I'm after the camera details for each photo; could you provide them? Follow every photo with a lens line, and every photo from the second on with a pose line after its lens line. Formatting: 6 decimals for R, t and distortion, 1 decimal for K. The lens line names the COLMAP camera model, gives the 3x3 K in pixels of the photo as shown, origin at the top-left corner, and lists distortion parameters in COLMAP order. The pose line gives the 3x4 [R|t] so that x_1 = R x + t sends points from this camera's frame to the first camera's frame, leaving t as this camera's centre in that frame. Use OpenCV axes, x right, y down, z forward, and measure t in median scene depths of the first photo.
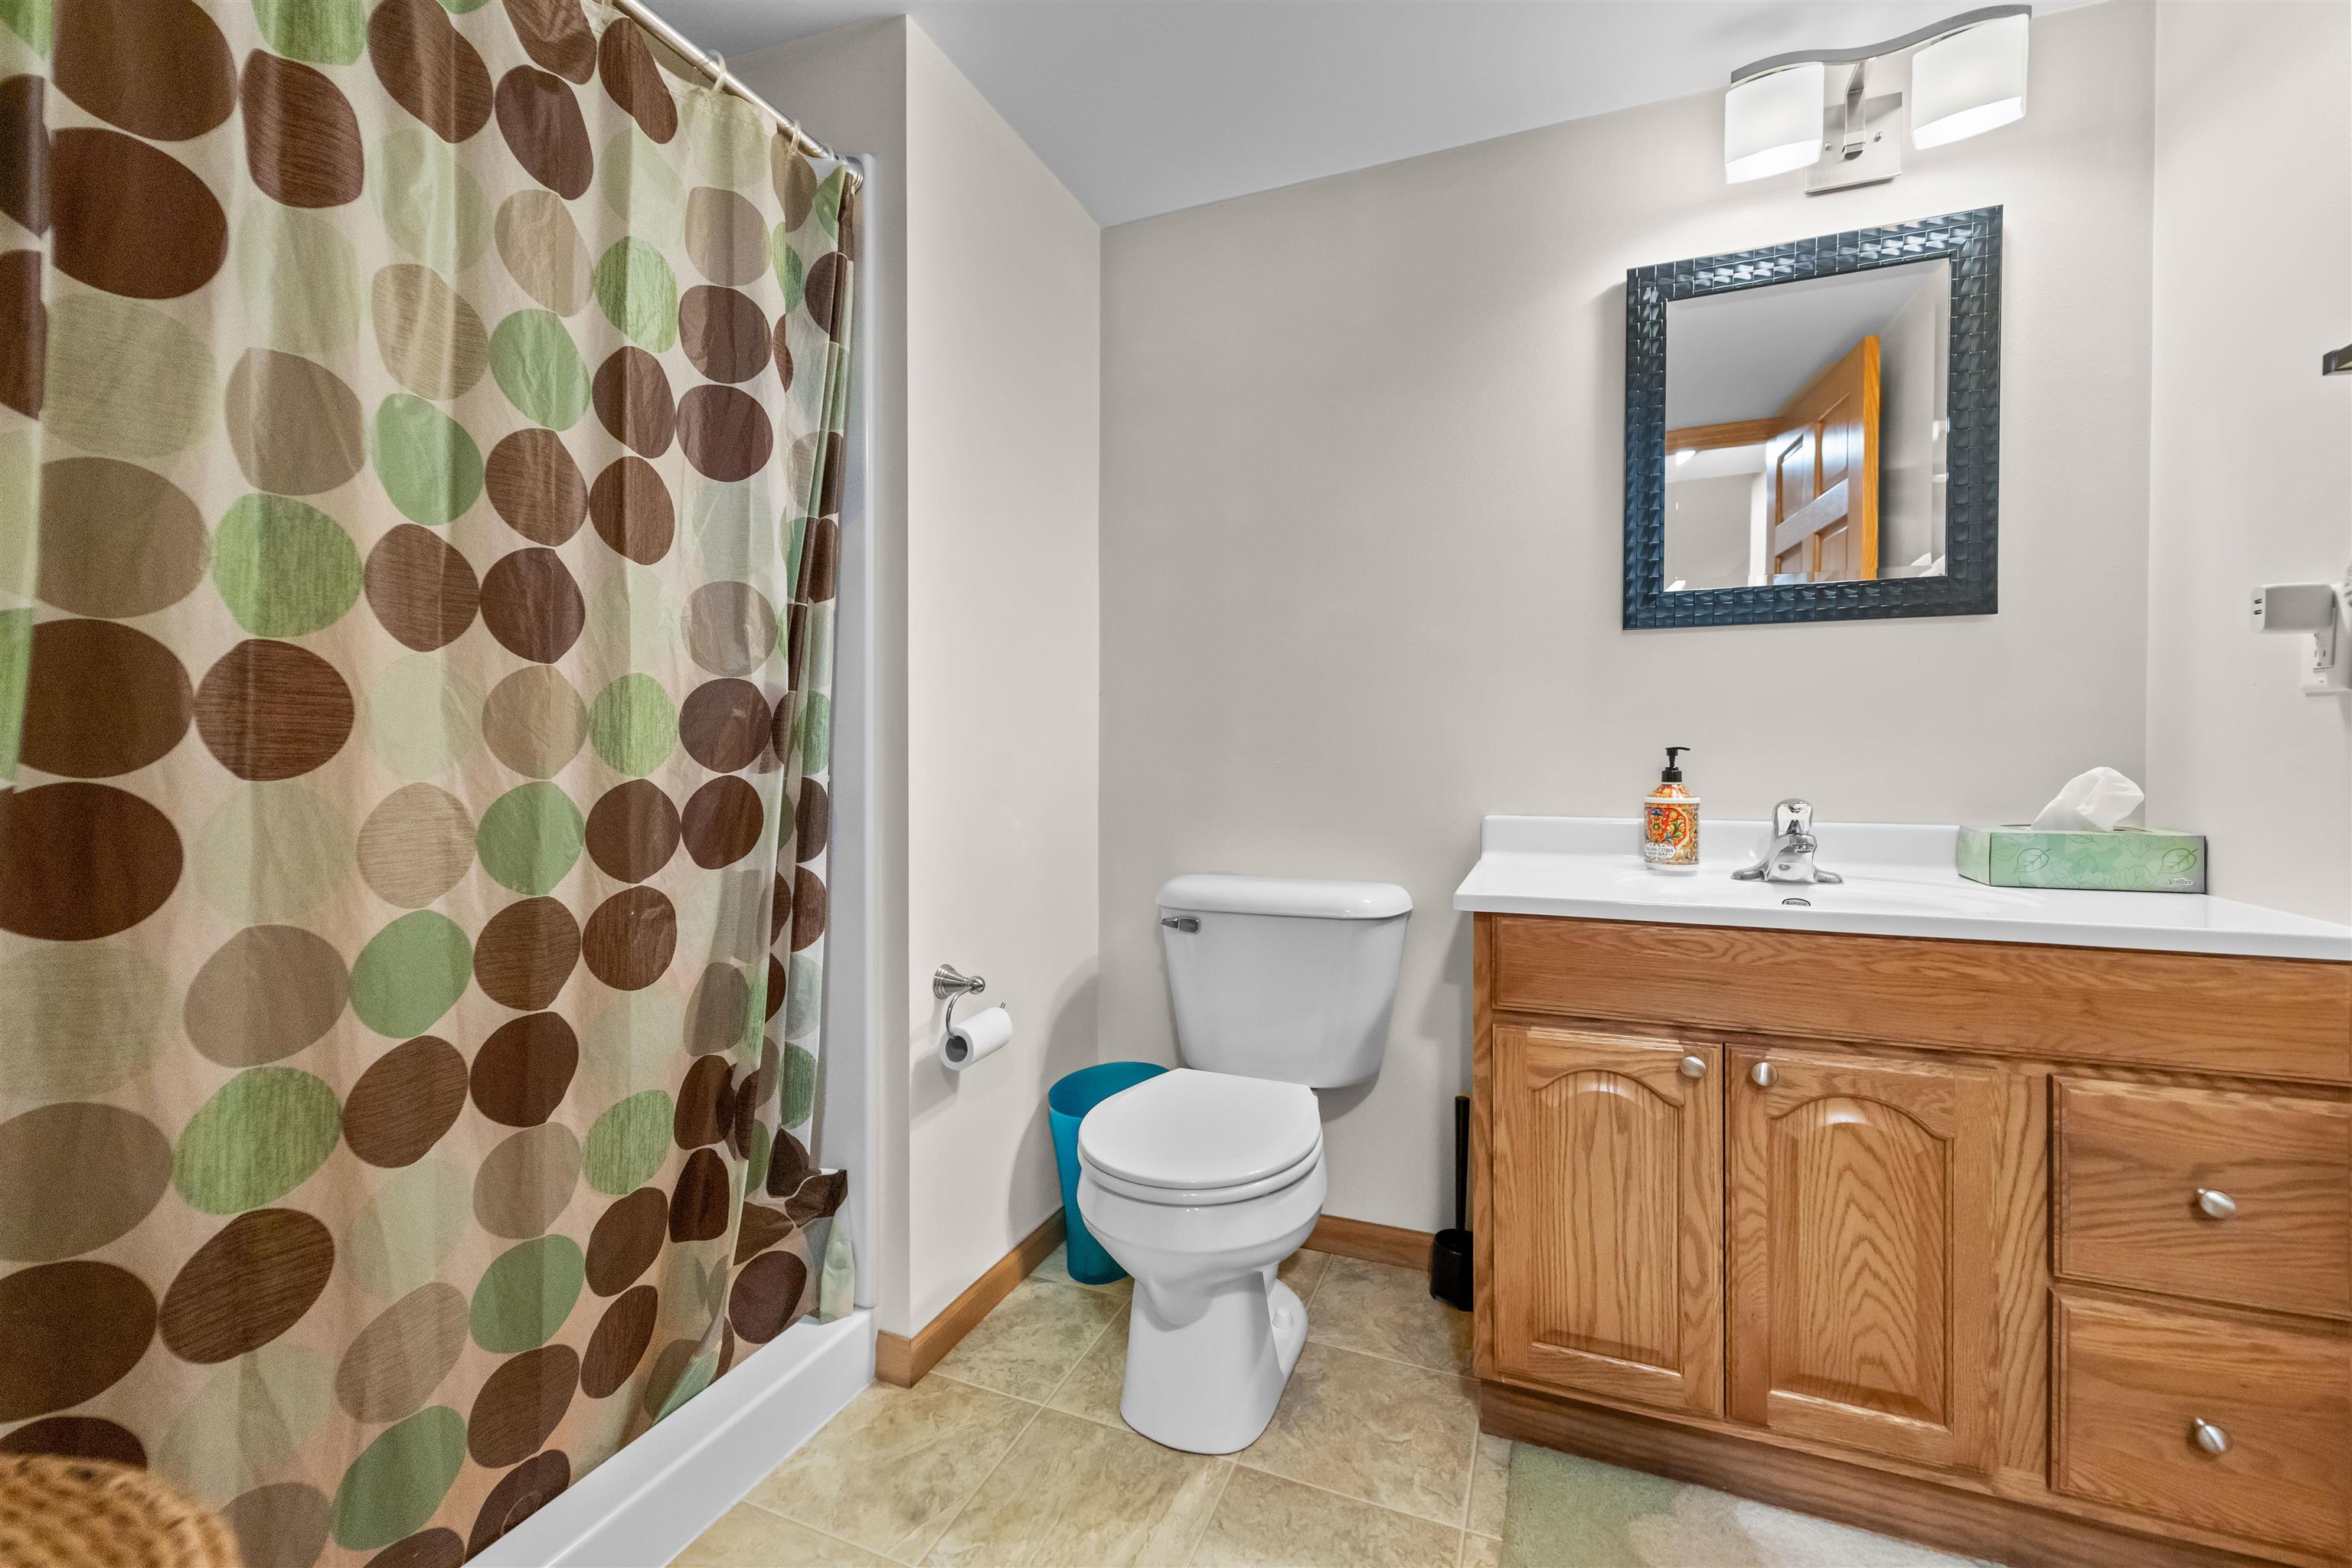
lens RADIAL K [[943.8, 0, 1179.6], [0, 943.8, 770.8], [0, 0, 1]] dist [0.000395, -0.001198]
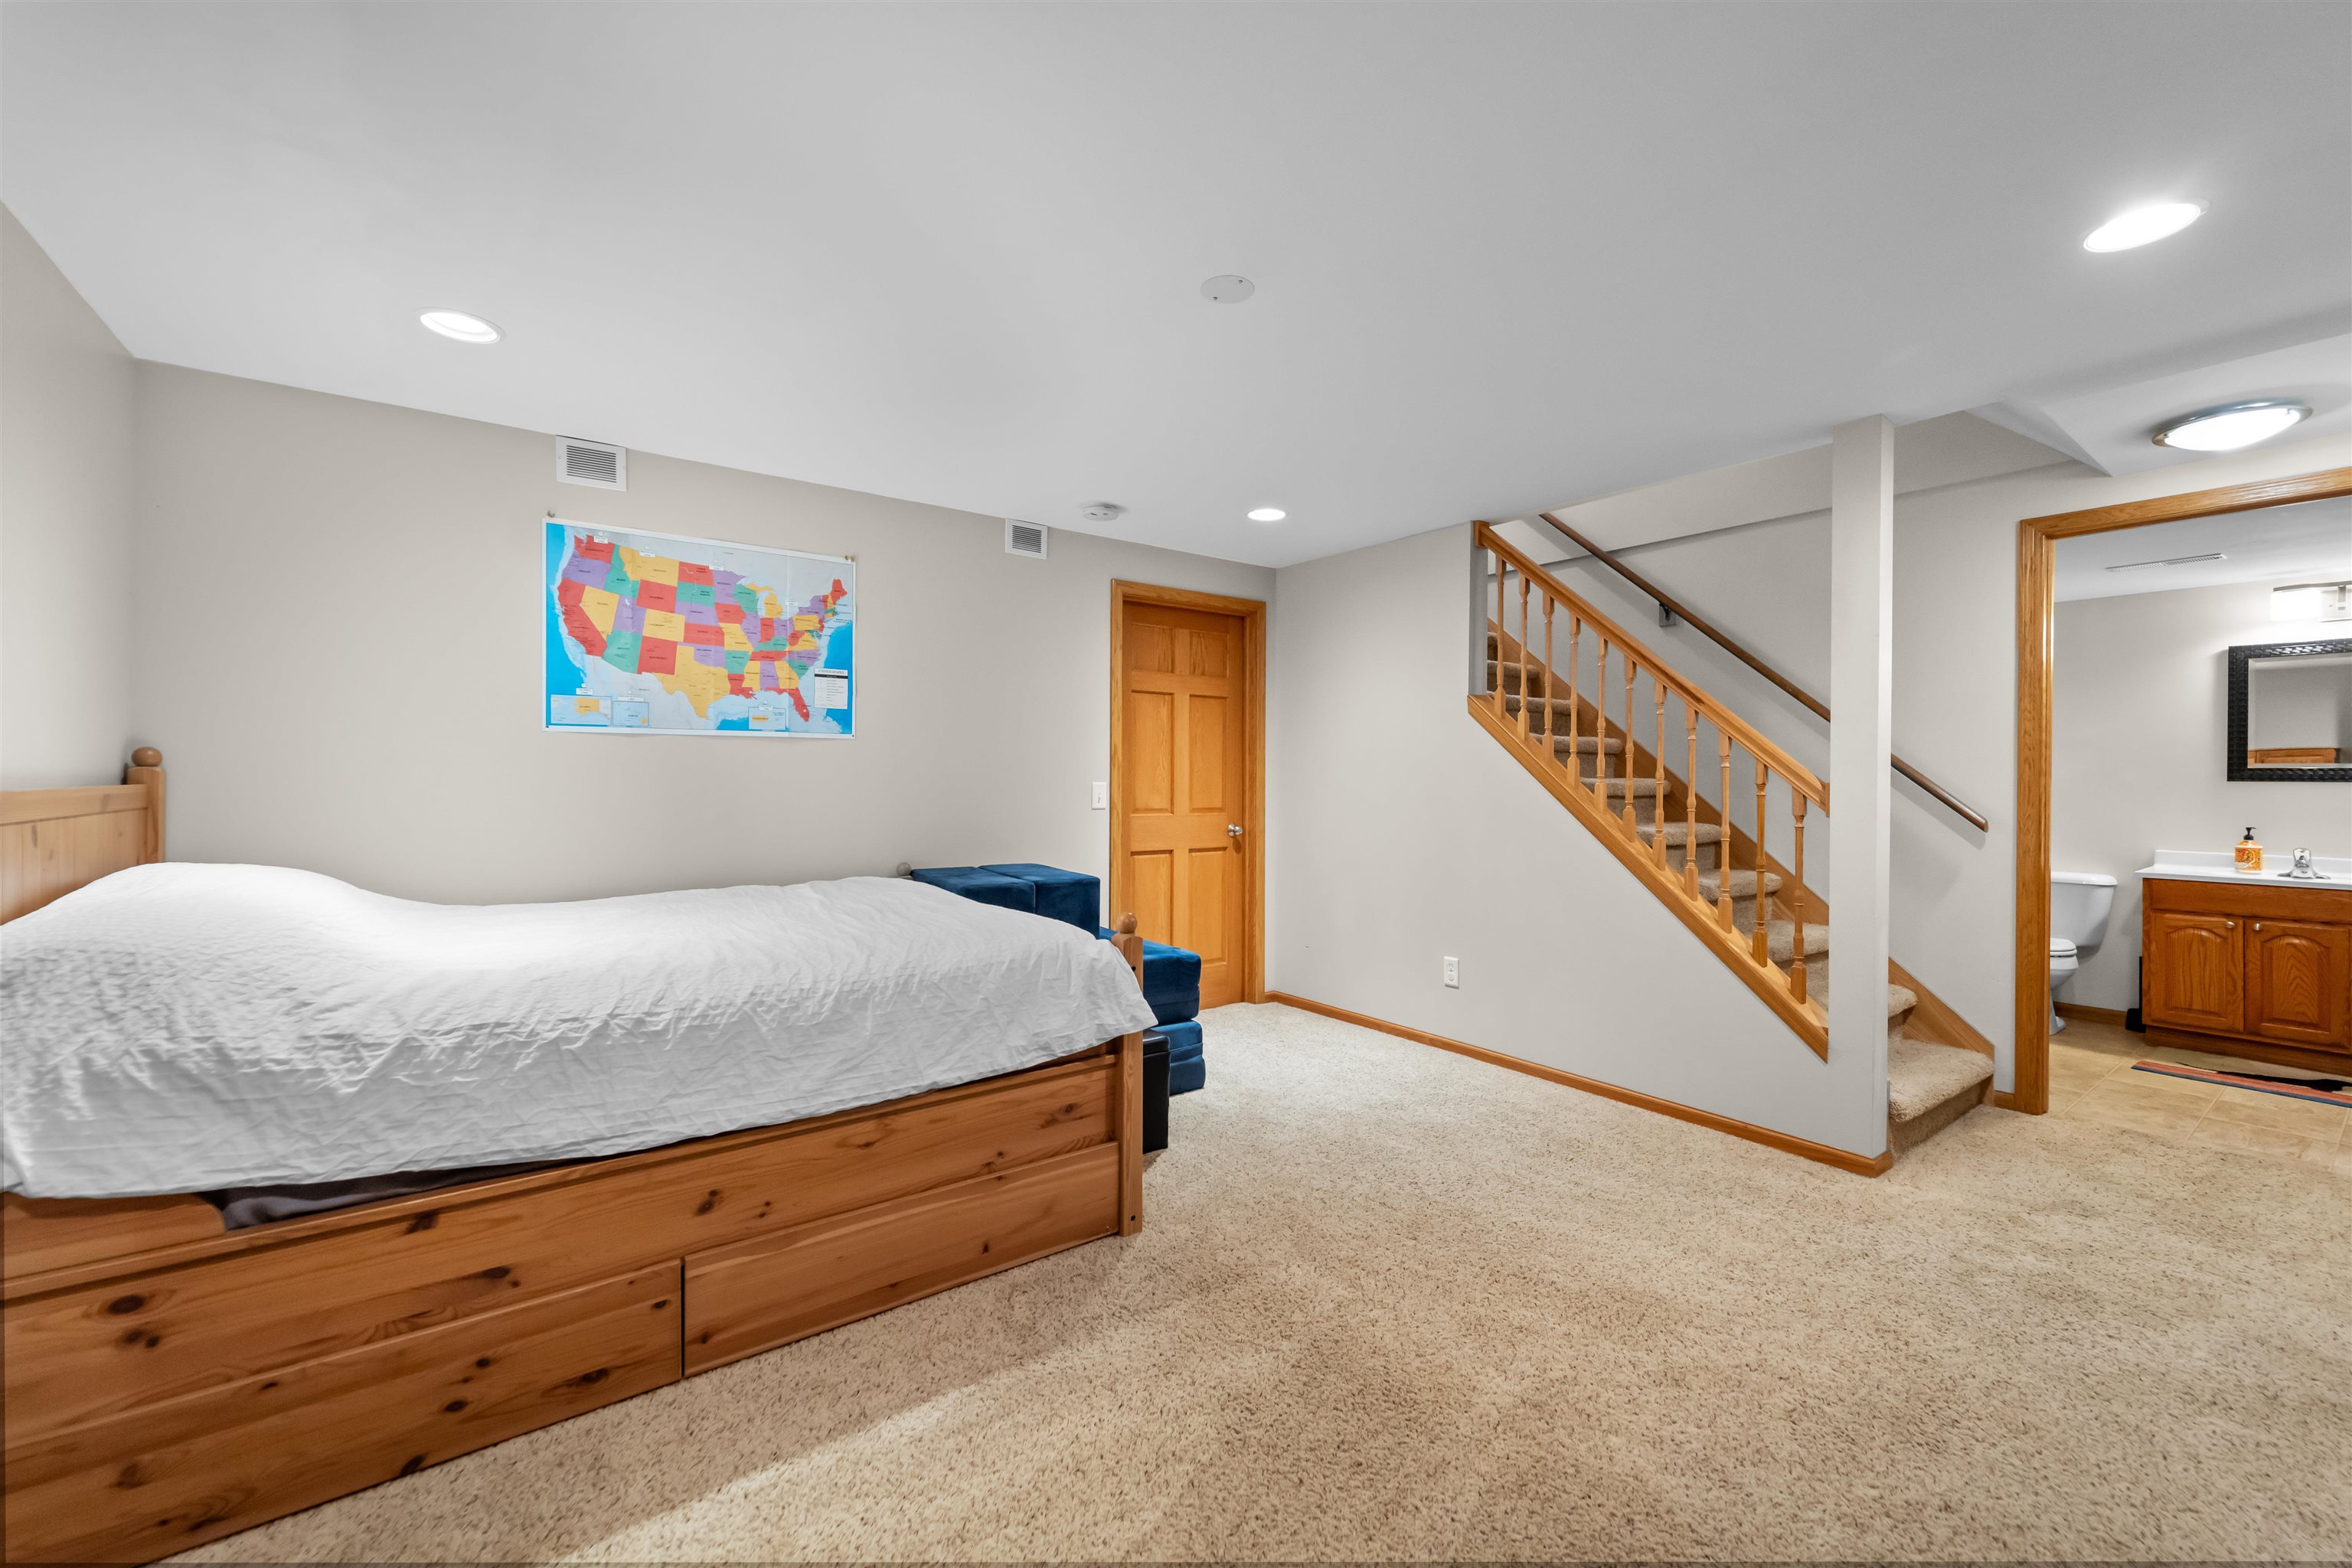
lens RADIAL K [[943.8, 0, 1175.2], [0, 943.8, 784.1], [0, 0, 1]] dist [0.000395, -0.001198]
pose [[0.860773, 0.007764, -0.508929, -0.816168], [-0.009281, 0.999957, -0.000444, -0.128411], [0.508904, 0.005105, 0.860808, -3.137661]]
